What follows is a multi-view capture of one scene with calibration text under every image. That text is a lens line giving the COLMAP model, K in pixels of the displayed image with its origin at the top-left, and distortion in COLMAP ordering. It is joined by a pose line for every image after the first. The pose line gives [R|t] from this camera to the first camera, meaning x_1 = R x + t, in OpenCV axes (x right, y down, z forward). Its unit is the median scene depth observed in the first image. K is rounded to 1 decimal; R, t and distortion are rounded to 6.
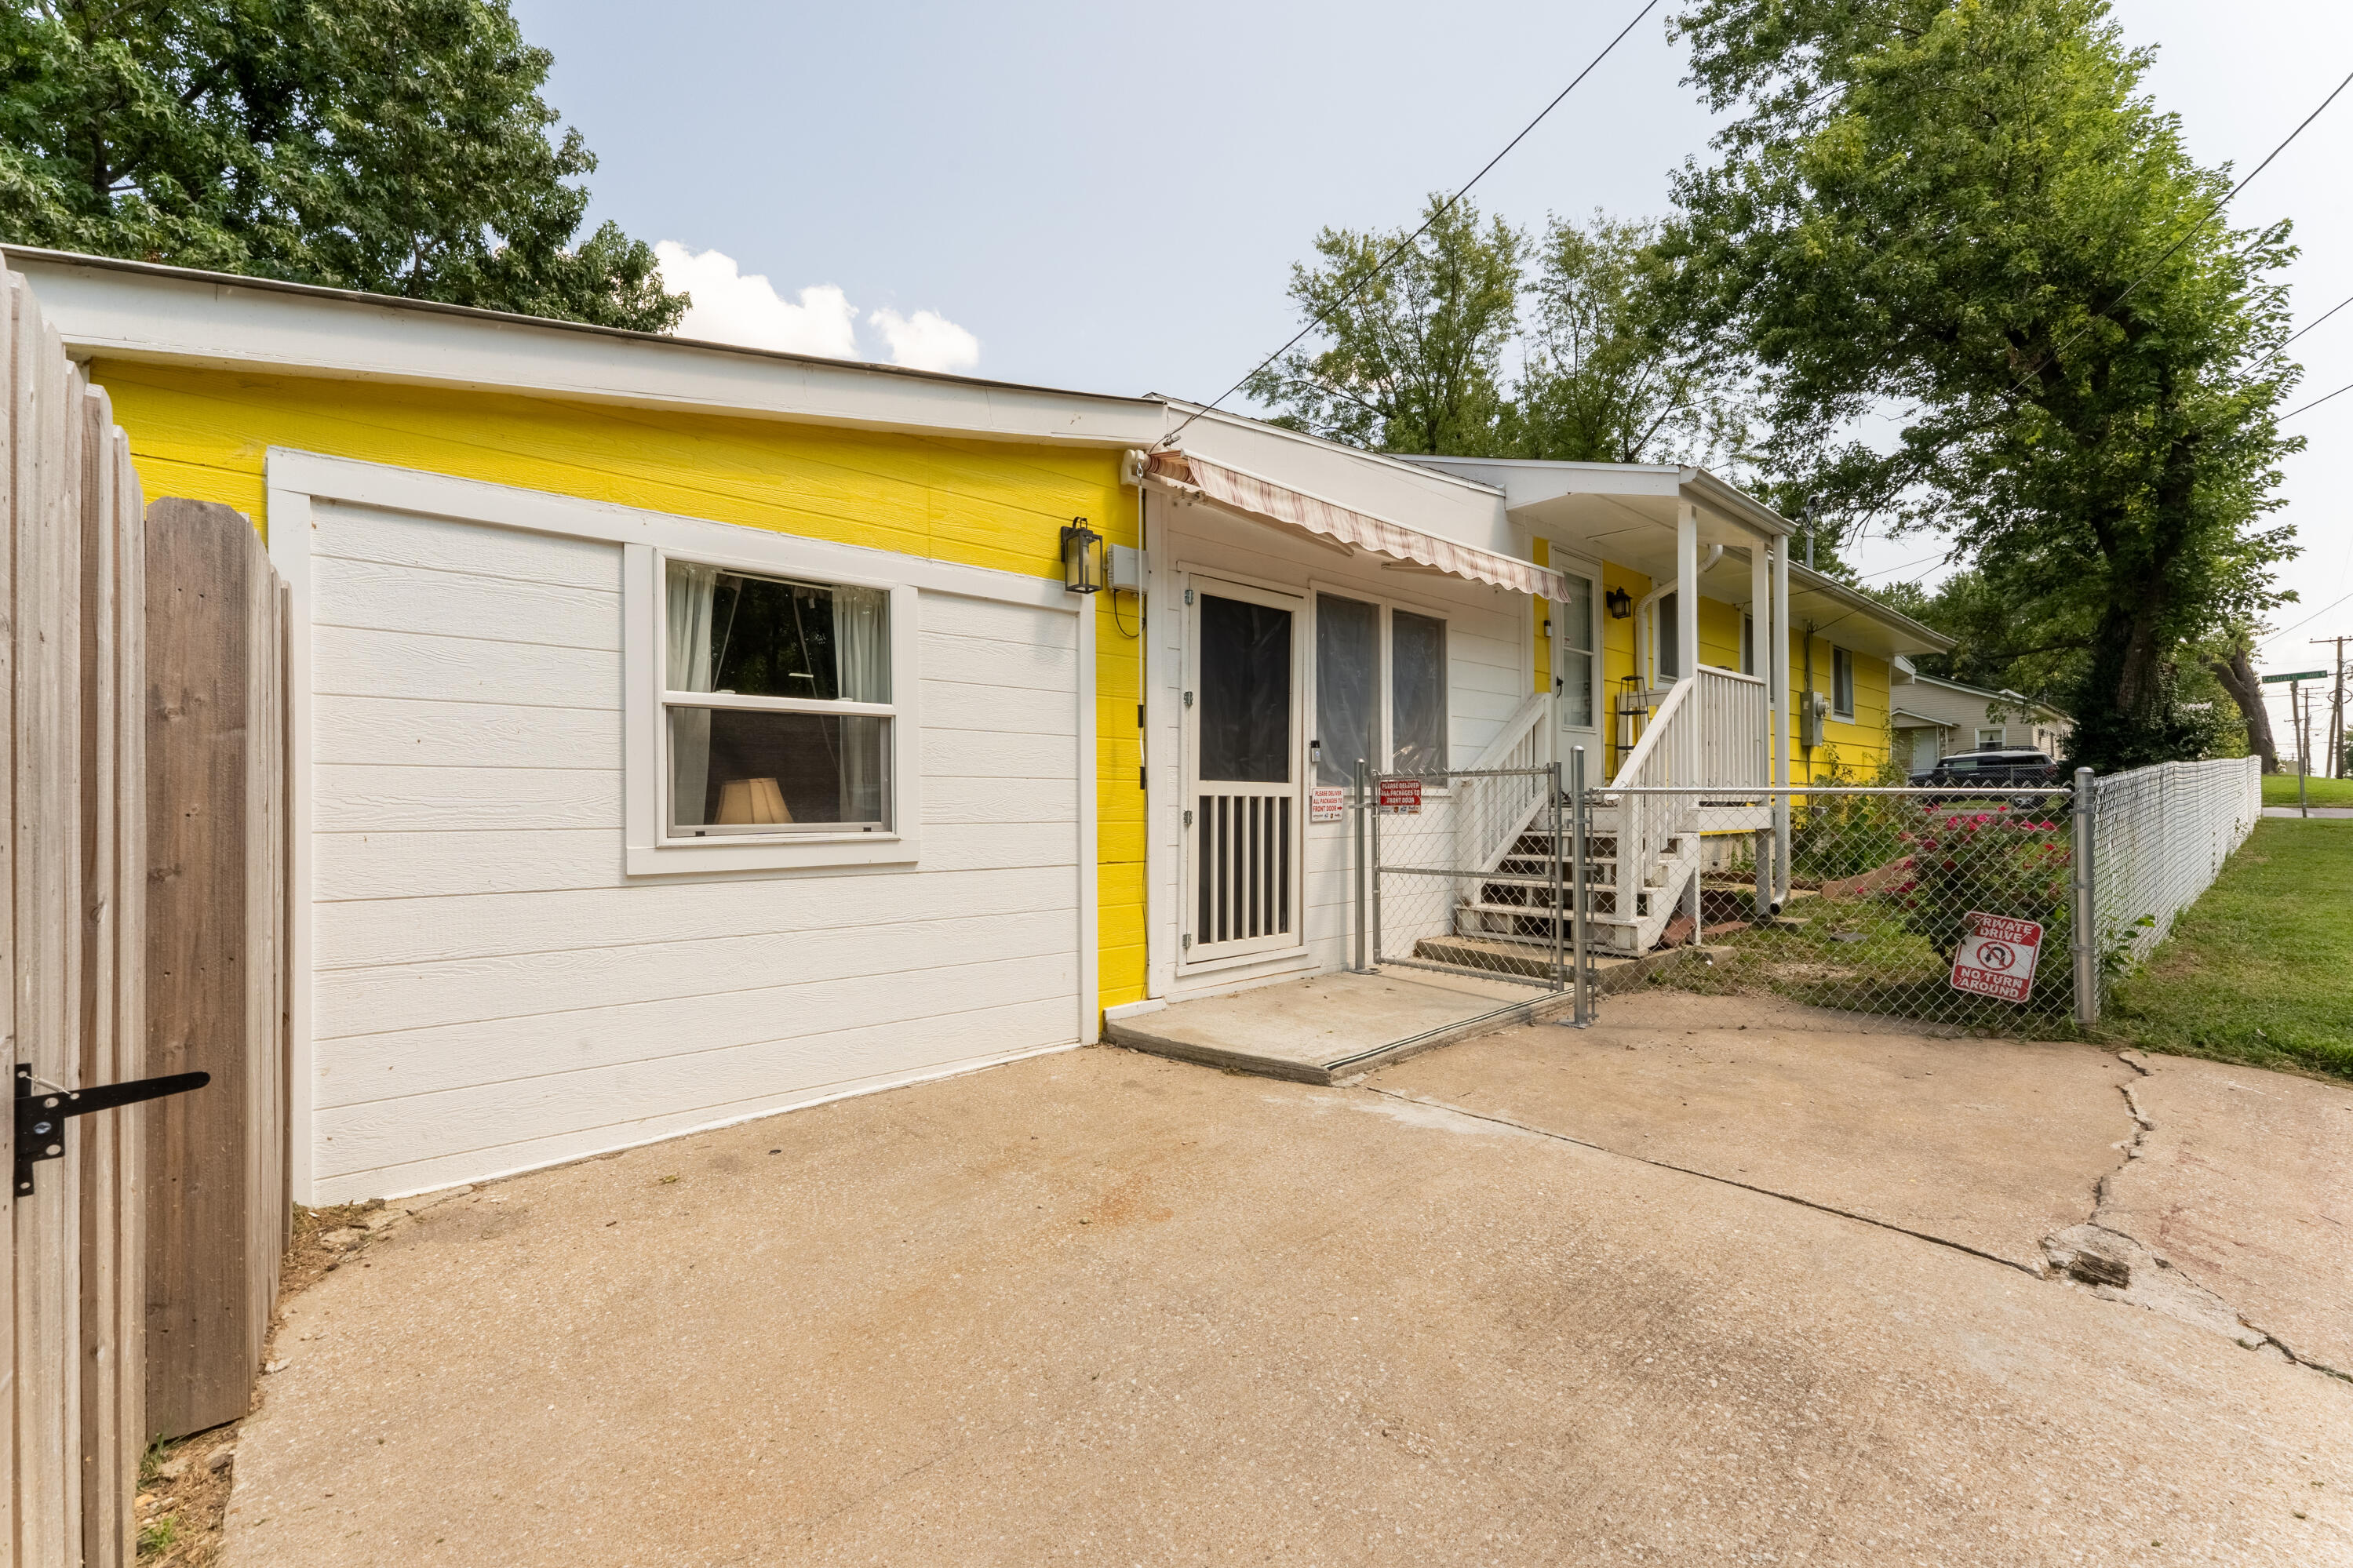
lens RADIAL K [[957.0, 0, 1187.1], [0, 957.0, 783.7], [0, 0, 1]] dist [0.002416, -0.000707]
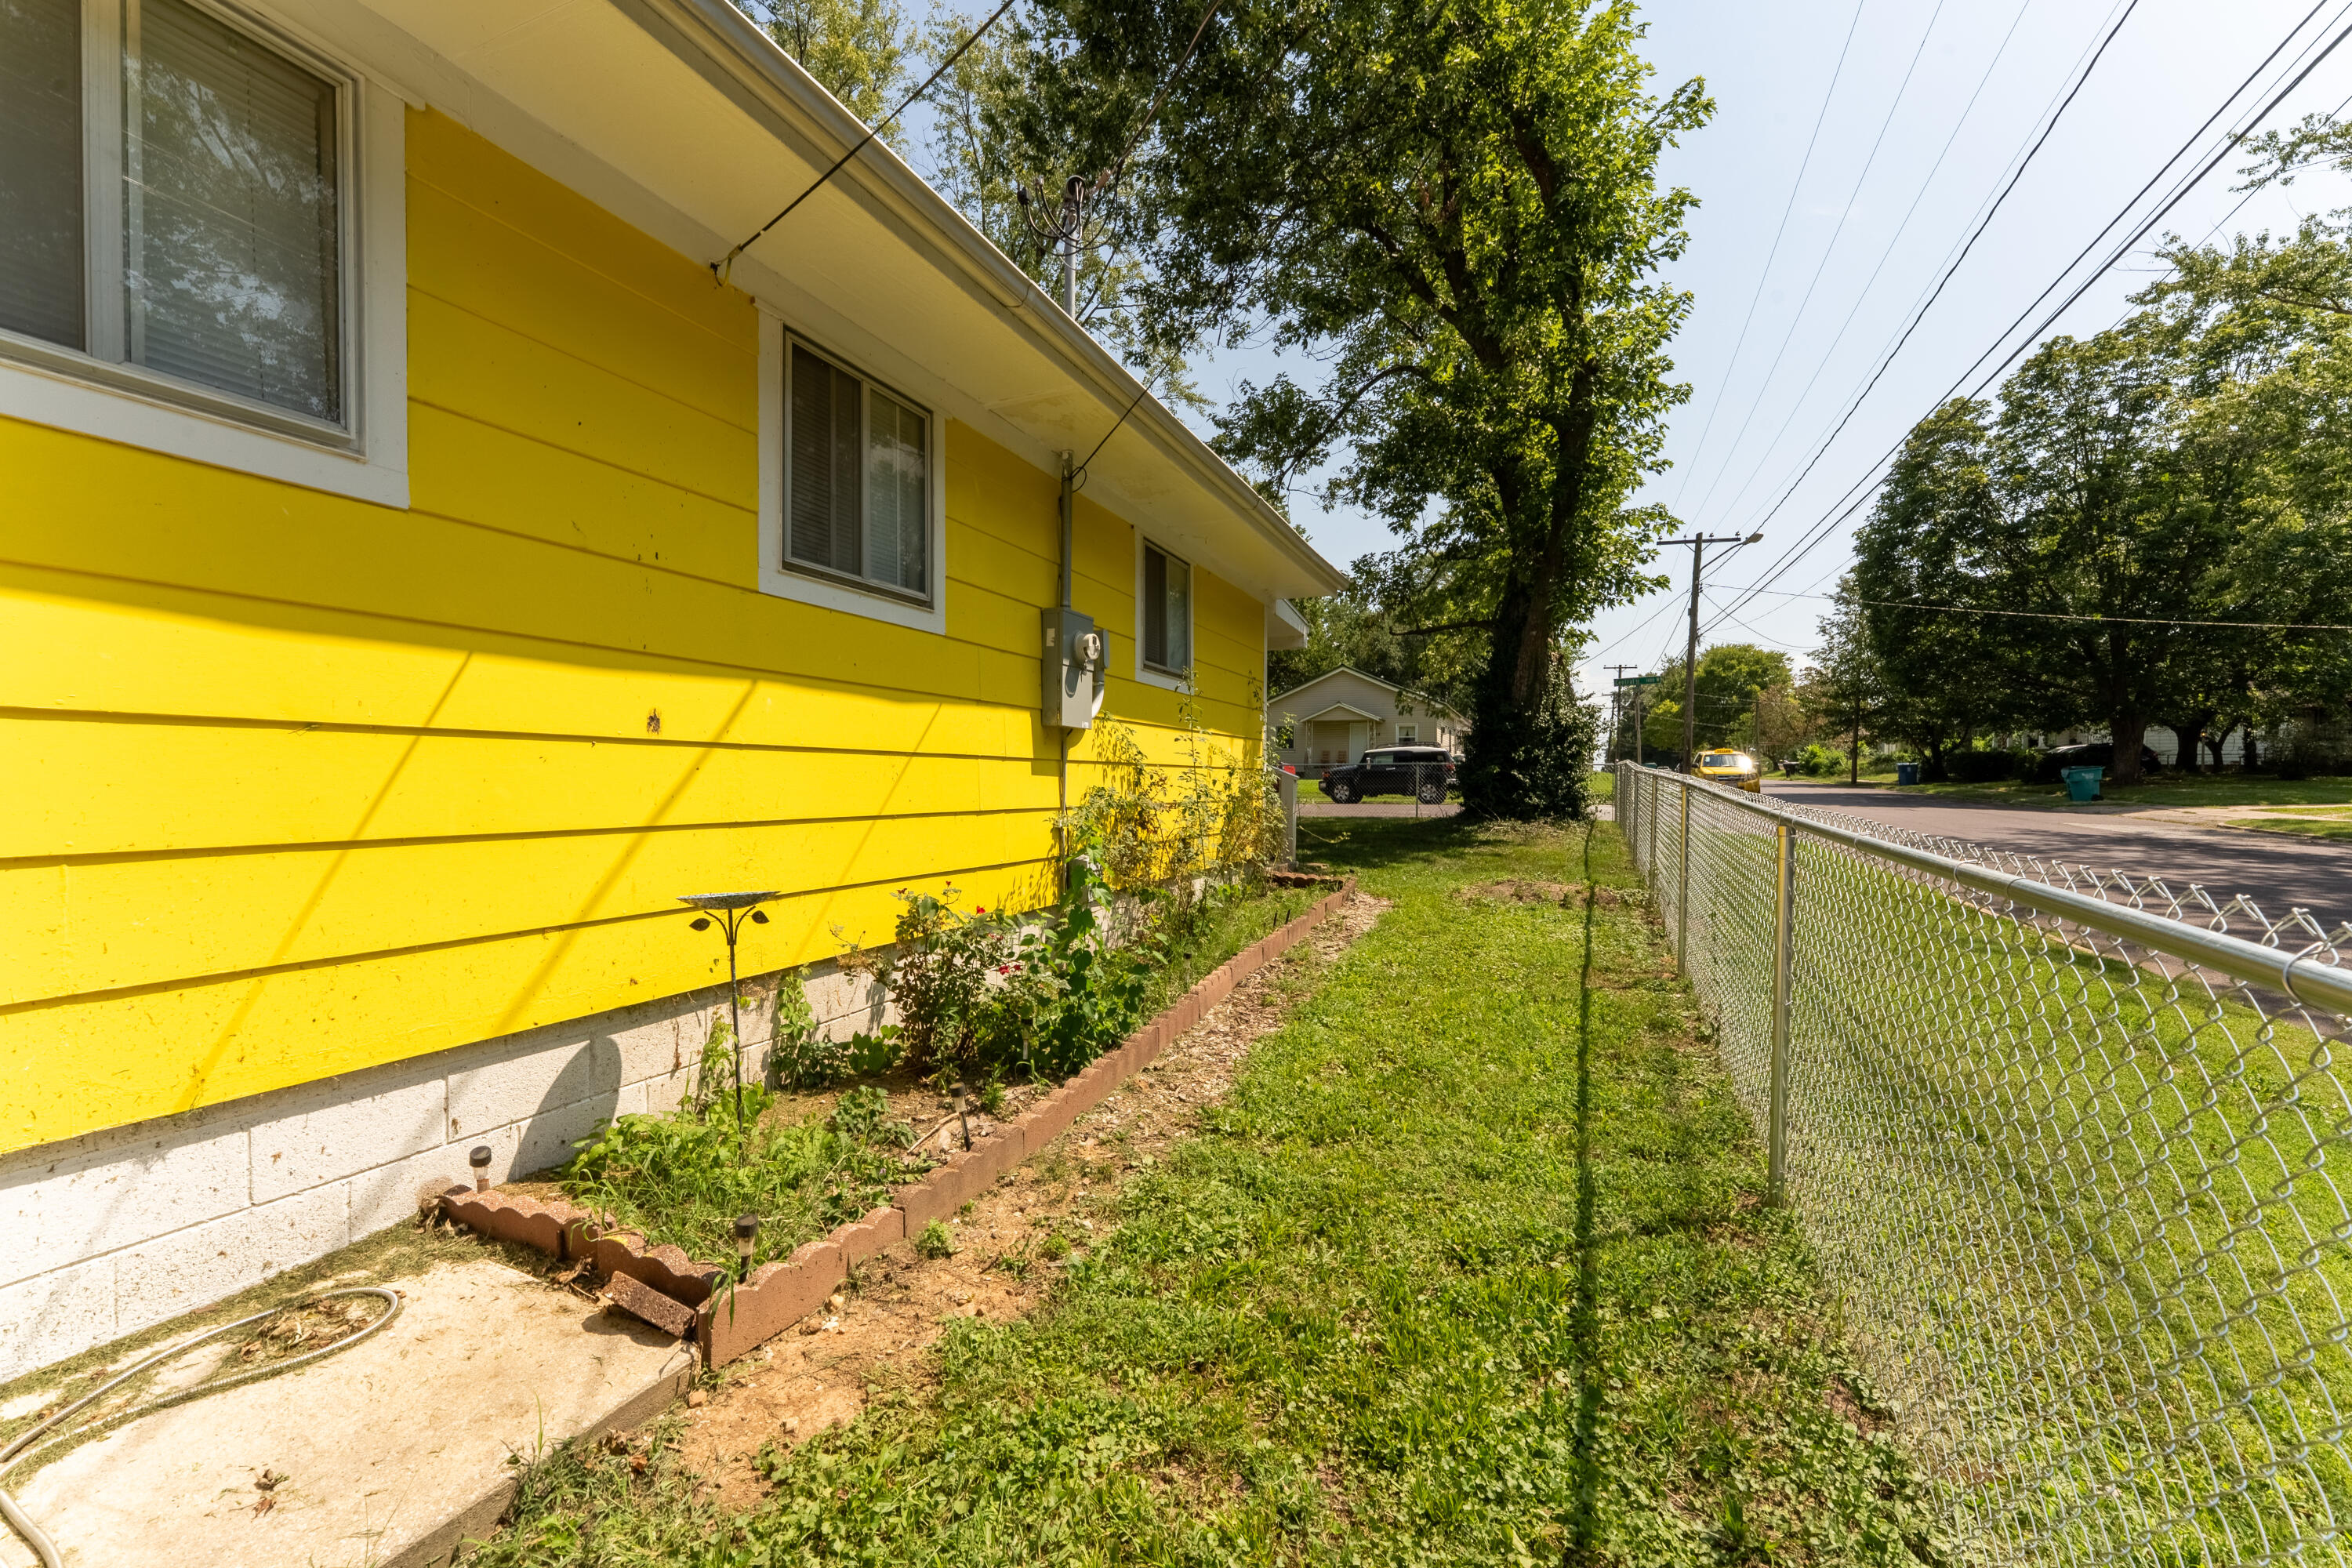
lens RADIAL K [[956.7, 0, 1168.9], [0, 956.7, 790.5], [0, 0, 1]] dist [0.002416, -0.000707]
pose [[0.902864, 0.006450, 0.429878, 0.363460], [-0.019499, 0.999473, 0.025956, -0.016839], [-0.429484, -0.031817, 0.902514, 0.396101]]
